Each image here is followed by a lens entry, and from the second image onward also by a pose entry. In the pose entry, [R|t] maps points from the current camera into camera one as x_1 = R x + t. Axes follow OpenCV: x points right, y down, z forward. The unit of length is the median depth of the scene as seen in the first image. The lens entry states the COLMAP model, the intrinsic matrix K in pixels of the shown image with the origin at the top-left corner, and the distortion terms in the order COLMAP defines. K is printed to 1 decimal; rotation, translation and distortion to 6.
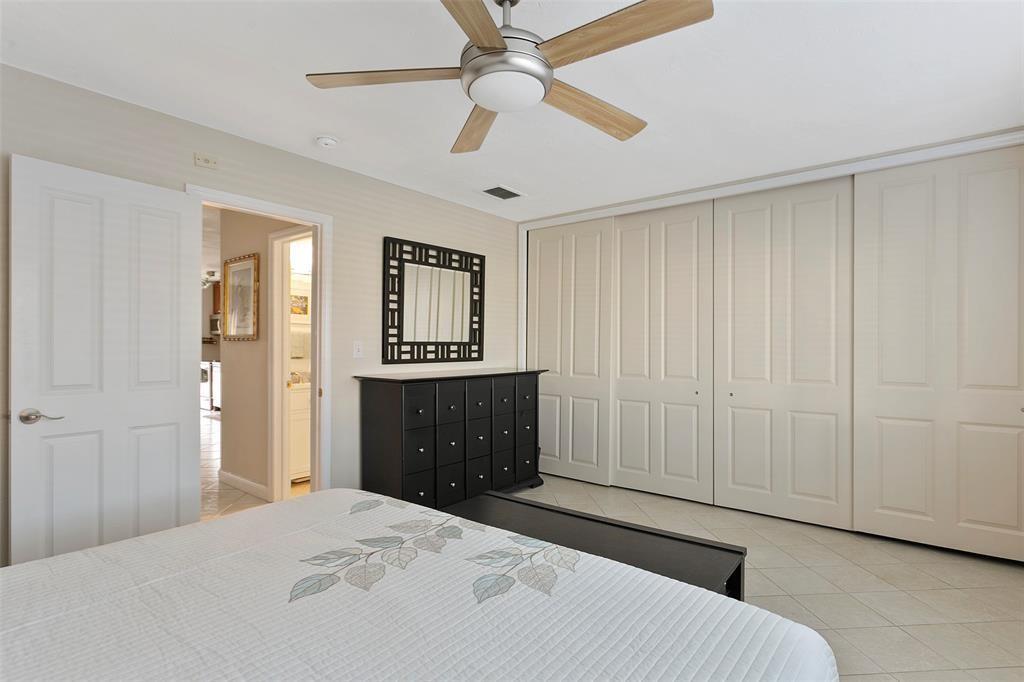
lens RADIAL K [[508.8, 0, 513.0], [0, 508.8, 344.7], [0, 0, 1]] dist [0.004873, 0.000805]
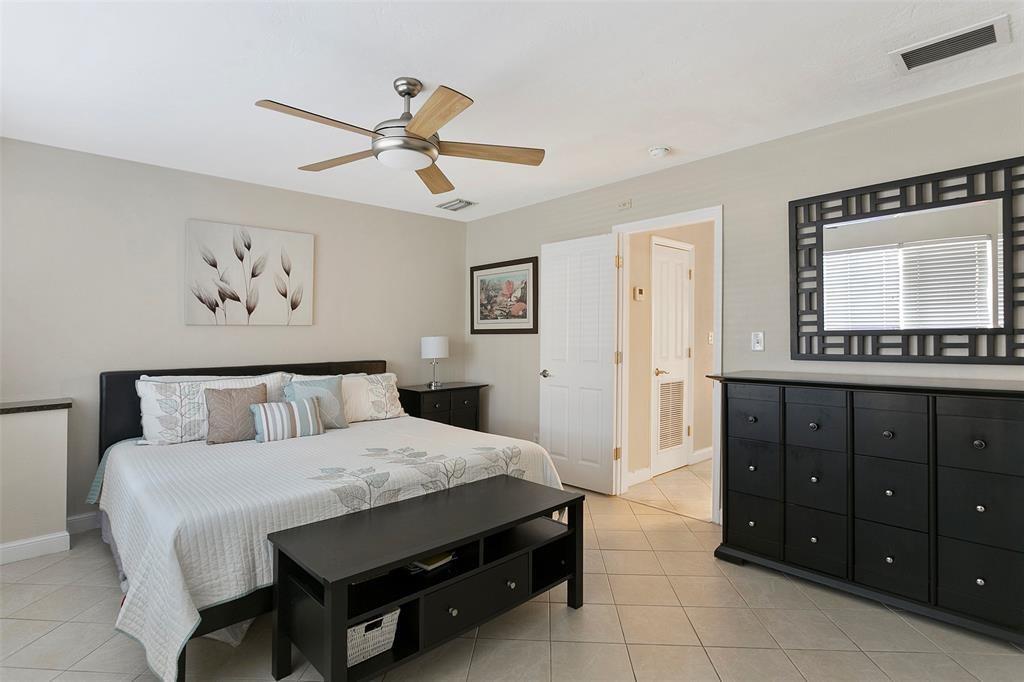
lens RADIAL K [[516.6, 0, 512.9], [0, 516.6, 336.5], [0, 0, 1]] dist [-0.007326, 0.001065]
pose [[-0.153401, -0.002224, -0.988161, 0.604434], [0.005051, 0.999983, -0.003035, 0.001908], [0.988151, -0.005457, -0.153388, 0.667618]]
